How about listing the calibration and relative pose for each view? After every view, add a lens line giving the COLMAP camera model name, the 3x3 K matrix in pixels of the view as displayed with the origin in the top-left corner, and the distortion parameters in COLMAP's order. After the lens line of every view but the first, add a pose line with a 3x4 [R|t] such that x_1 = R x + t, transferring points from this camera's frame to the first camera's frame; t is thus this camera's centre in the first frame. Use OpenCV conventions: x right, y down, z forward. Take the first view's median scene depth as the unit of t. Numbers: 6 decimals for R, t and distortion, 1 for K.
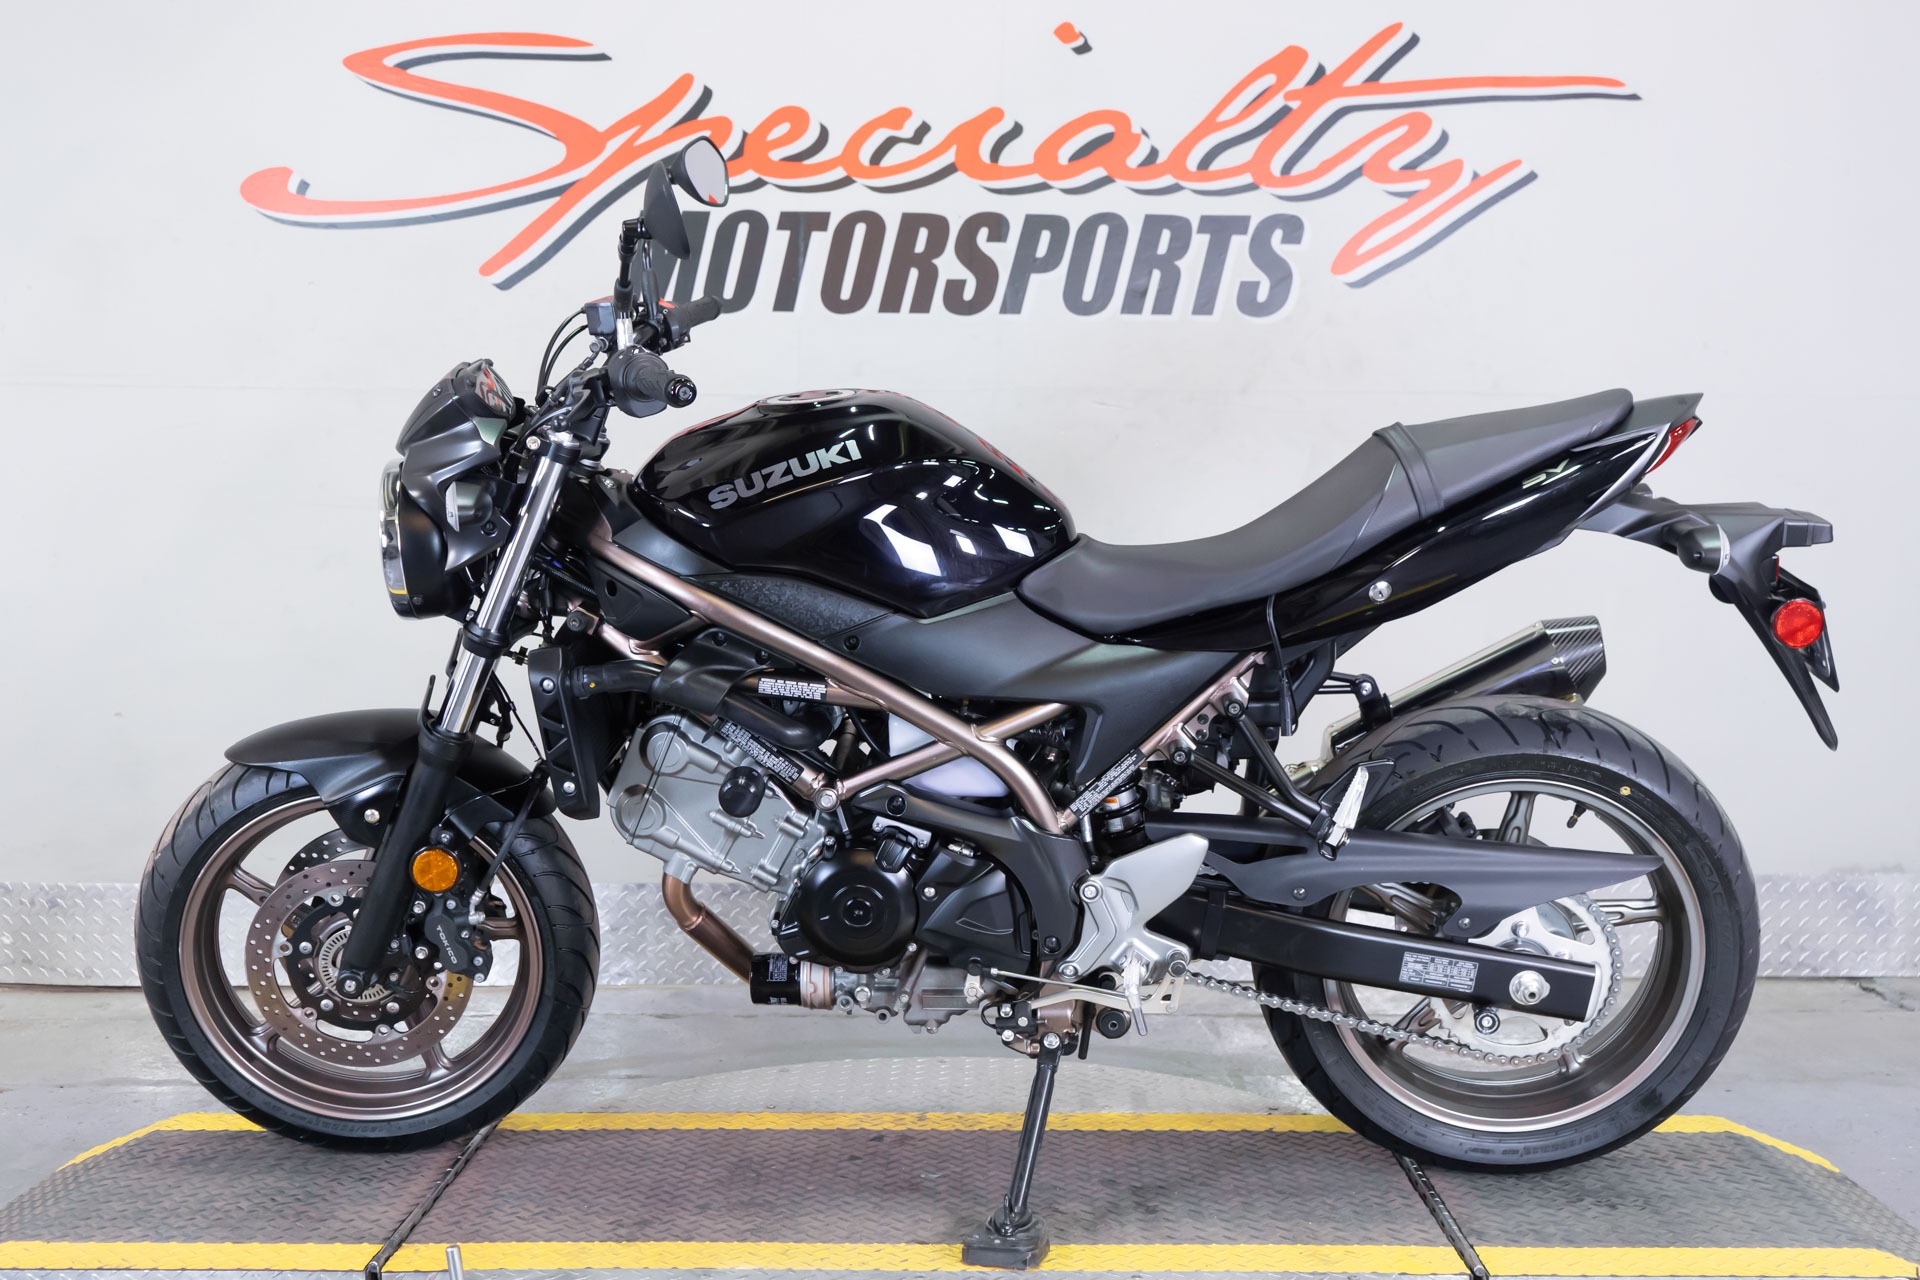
lens RADIAL K [[2044.2, 0, 921.1], [0, 2044.2, 638.8], [0, 0, 1]] dist [0.014930, 0.000000]
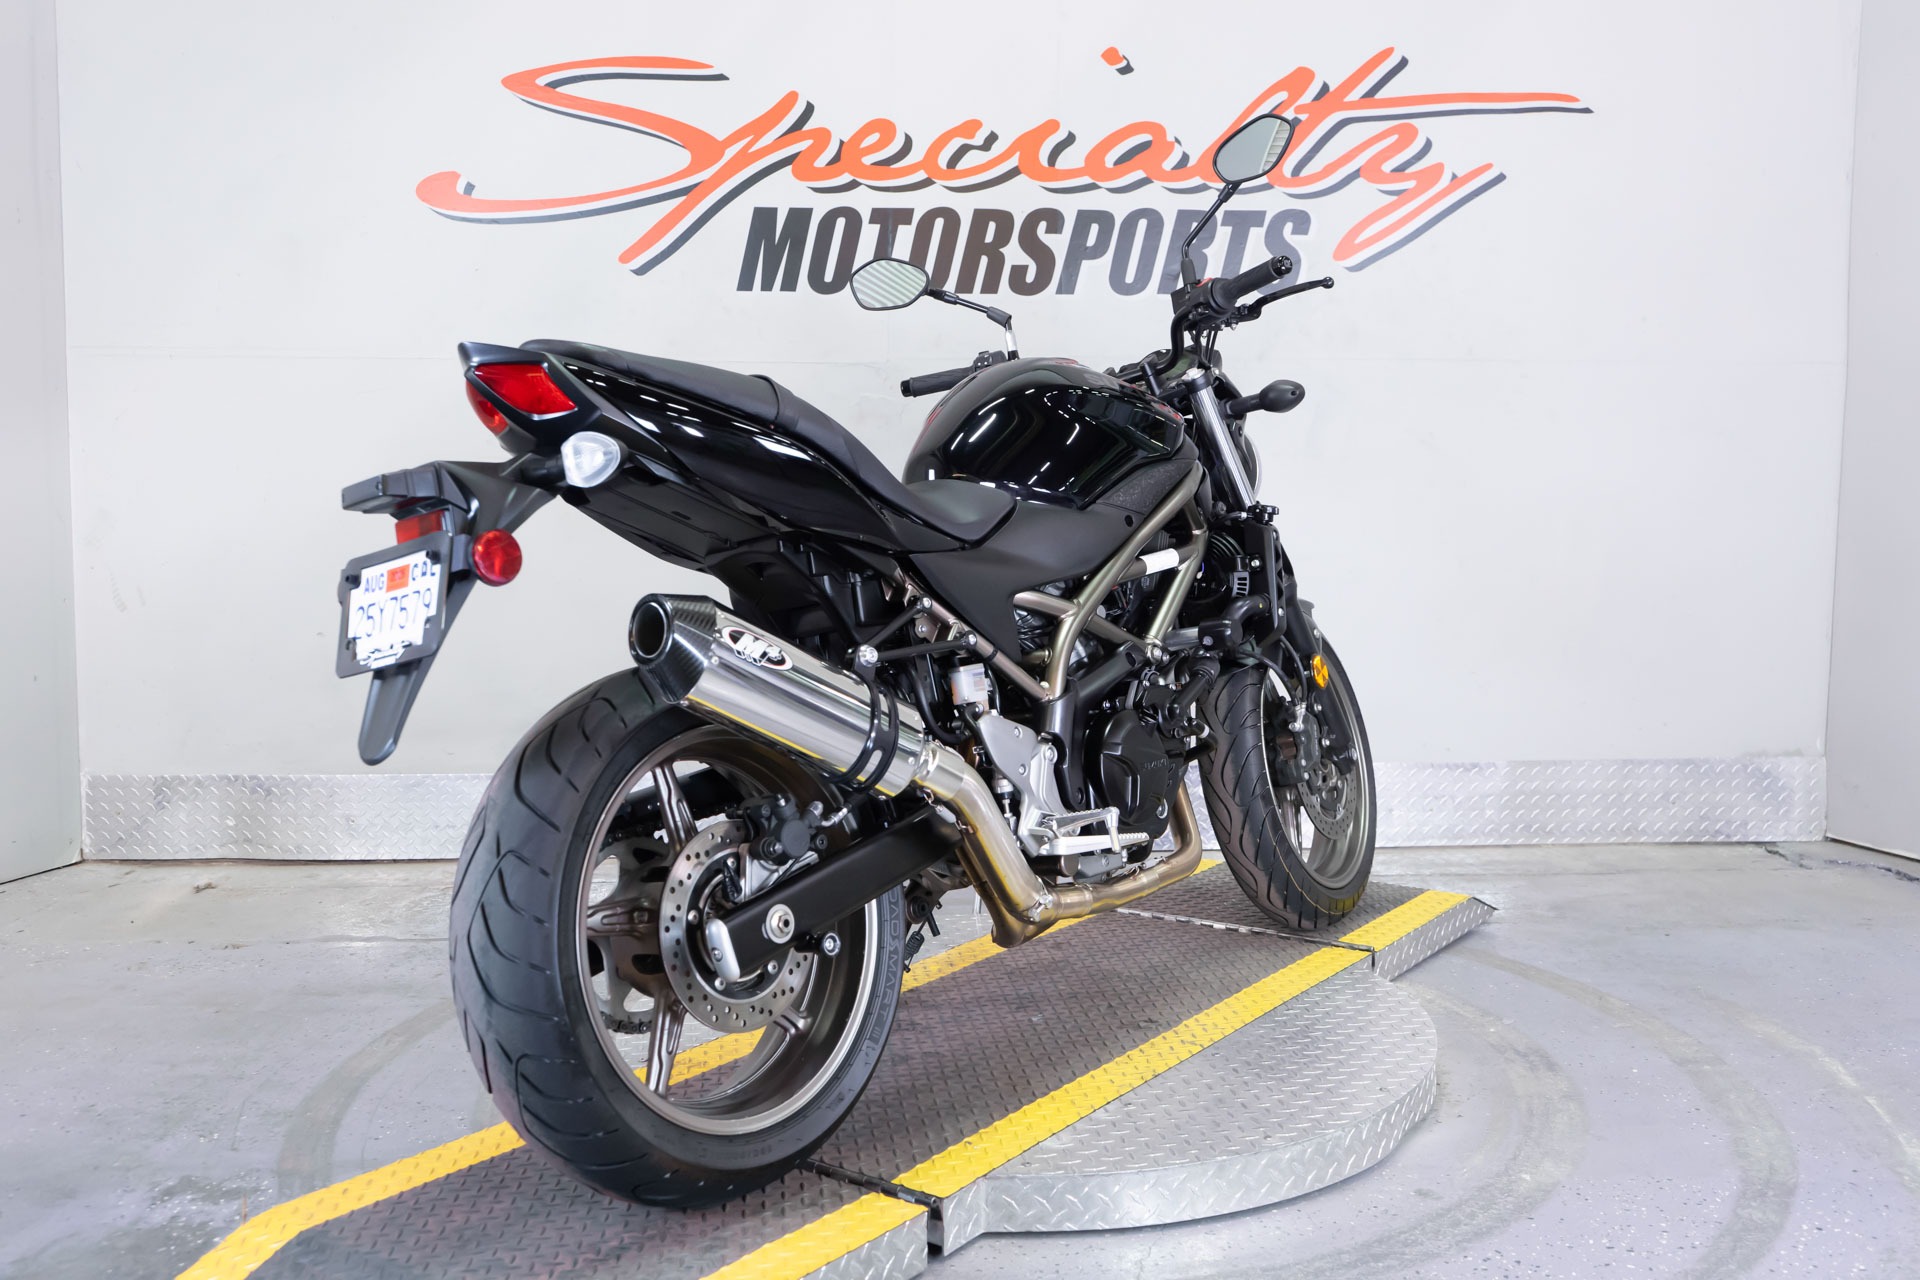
lens RADIAL K [[1708.0, 0, 948.3], [0, 1708.0, 629.5], [0, 0, 1]] dist [0.013758, -0.014426]
pose [[0.999896, -0.005570, 0.013288, -0.038899], [0.005105, 0.999382, 0.034781, 0.001523], [-0.013474, -0.034710, 0.999307, -0.001867]]
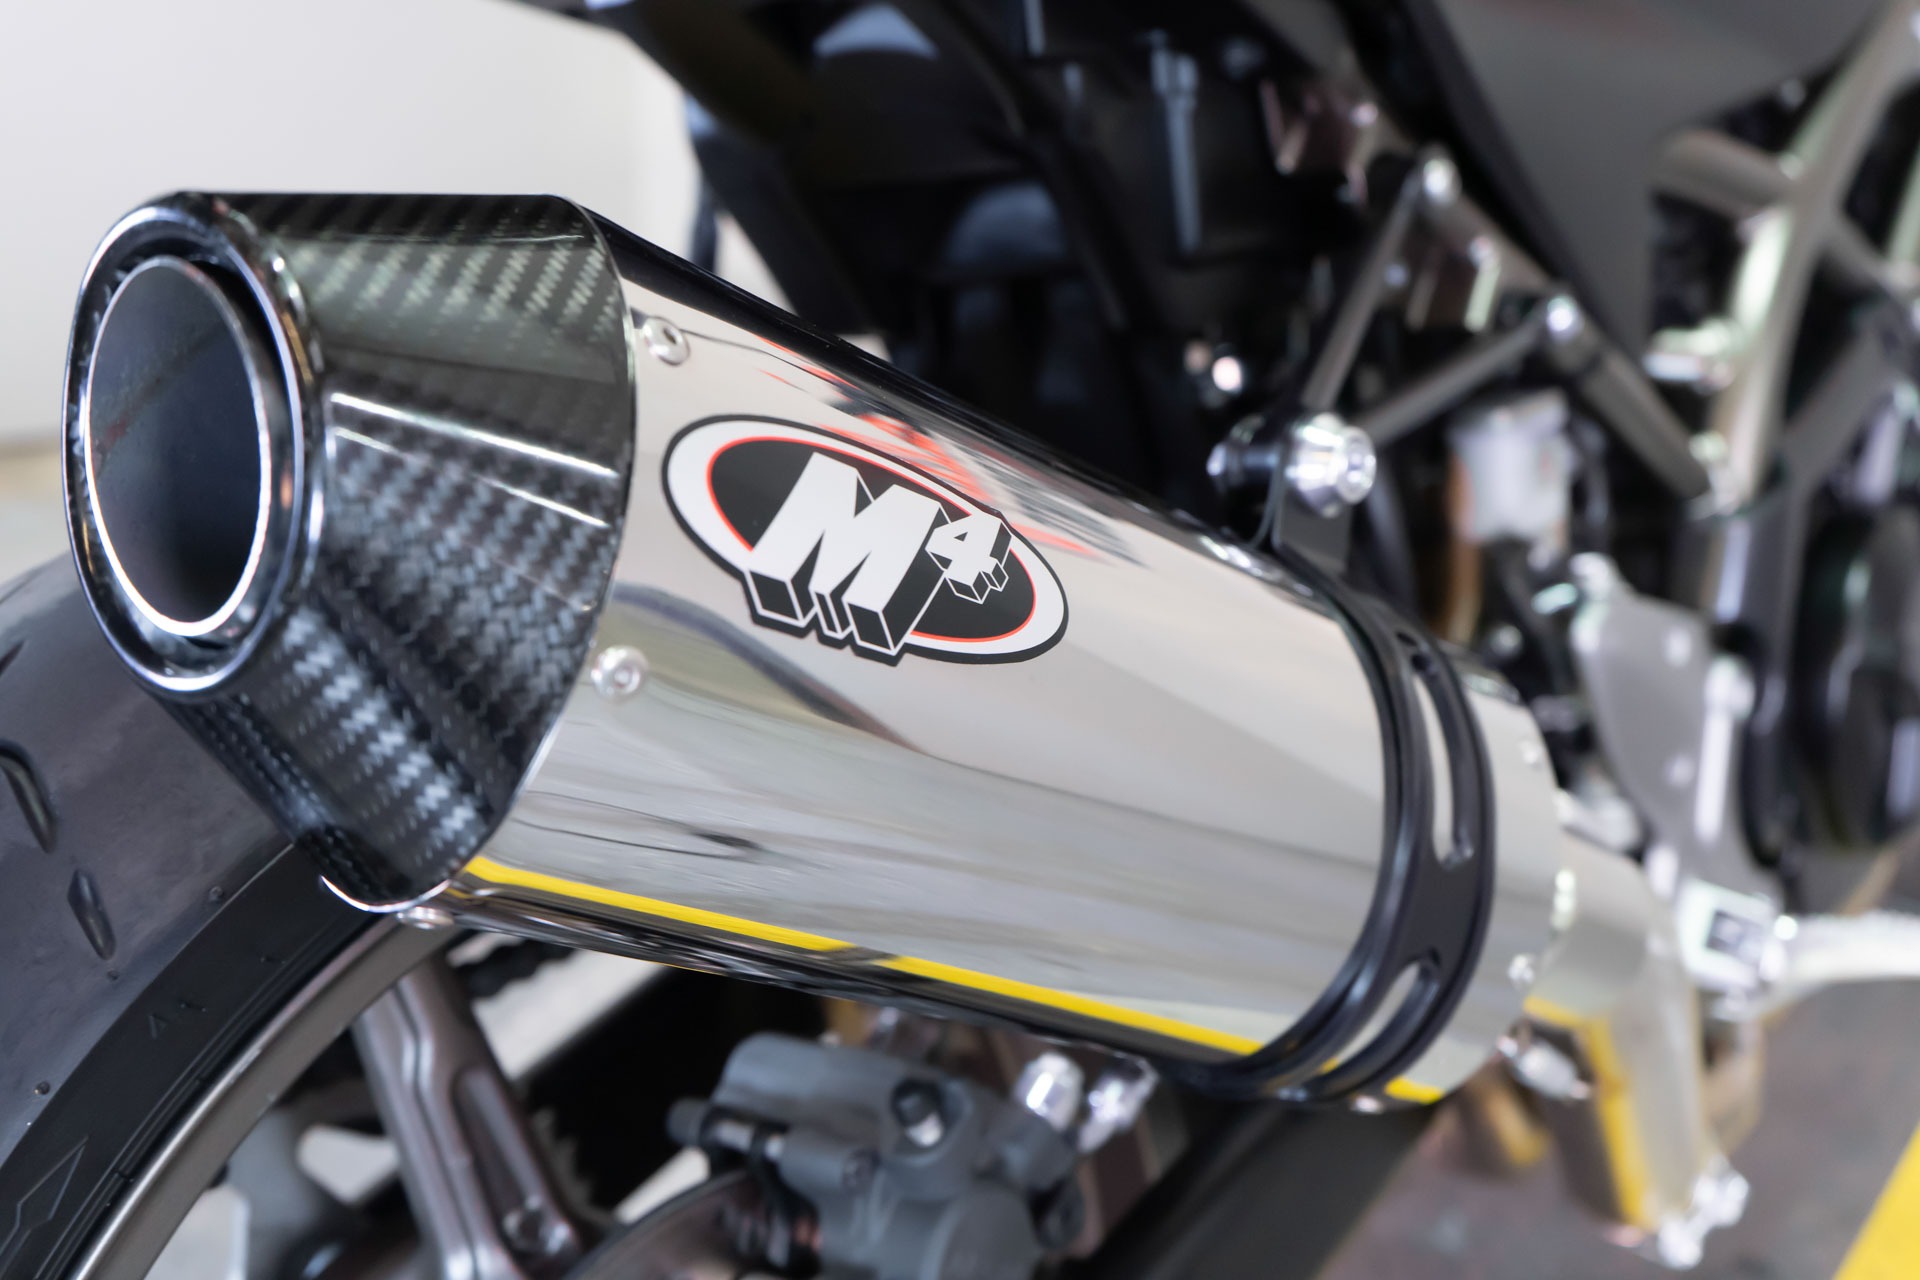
lens RADIAL K [[2089.5, 0, 955.6], [0, 2089.5, 638.1], [0, 0, 1]] dist [-0.004767, 0.000000]
pose [[0.999181, 0.017175, 0.036626, -0.106065], [-0.026797, 0.959270, 0.281216, 0.000024], [-0.030304, -0.281967, 0.958945, 0.548266]]
